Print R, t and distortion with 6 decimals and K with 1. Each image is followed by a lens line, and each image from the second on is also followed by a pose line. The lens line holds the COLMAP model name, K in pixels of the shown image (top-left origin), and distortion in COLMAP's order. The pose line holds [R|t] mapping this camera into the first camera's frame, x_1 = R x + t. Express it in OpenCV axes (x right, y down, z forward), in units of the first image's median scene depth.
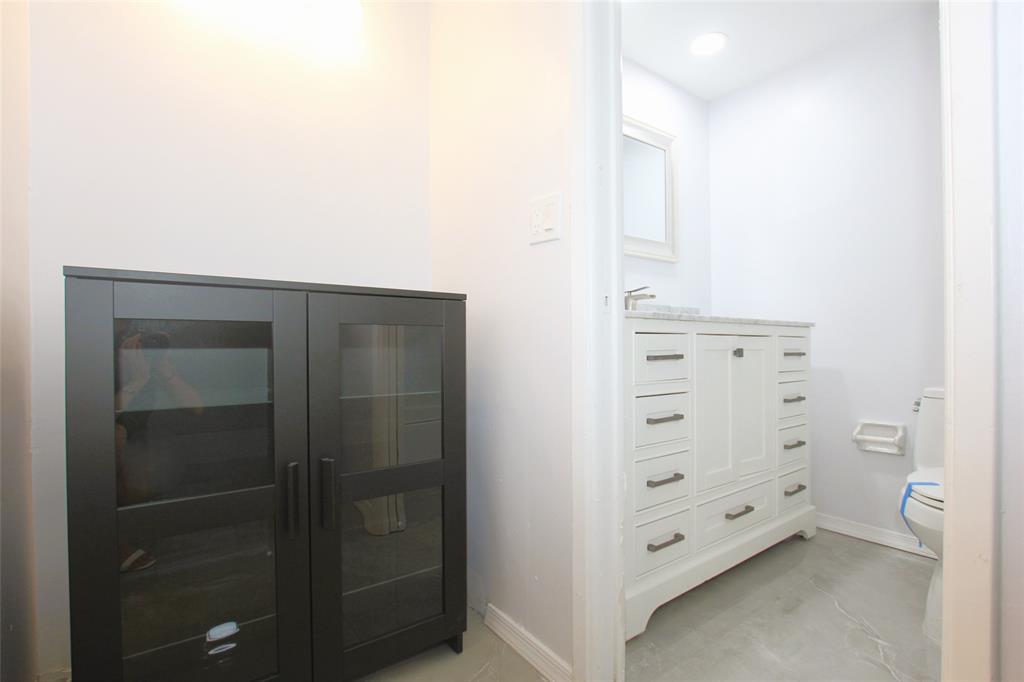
lens RADIAL K [[480.9, 0, 508.8], [0, 480.9, 350.0], [0, 0, 1]] dist [-0.030936, 0.000079]
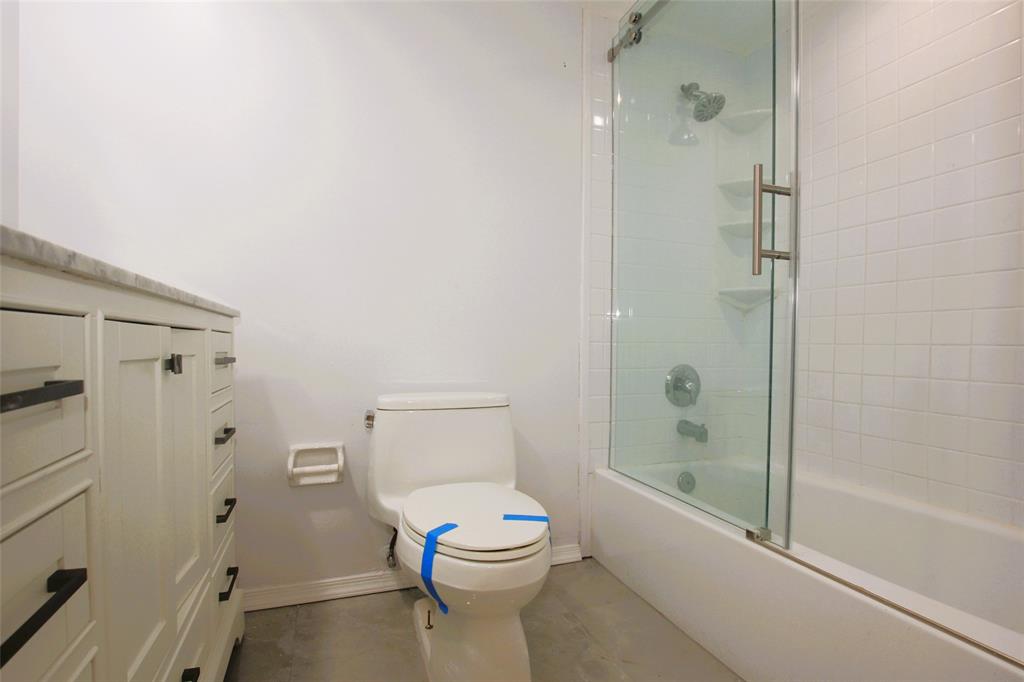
lens RADIAL K [[480.9, 0, 508.8], [0, 480.9, 350.0], [0, 0, 1]] dist [-0.030936, 0.000079]
pose [[0.244602, -0.003538, 0.969617, 0.106704], [-0.008733, 0.999945, 0.005852, -0.011897], [-0.969584, -0.009899, 0.244558, 0.516066]]
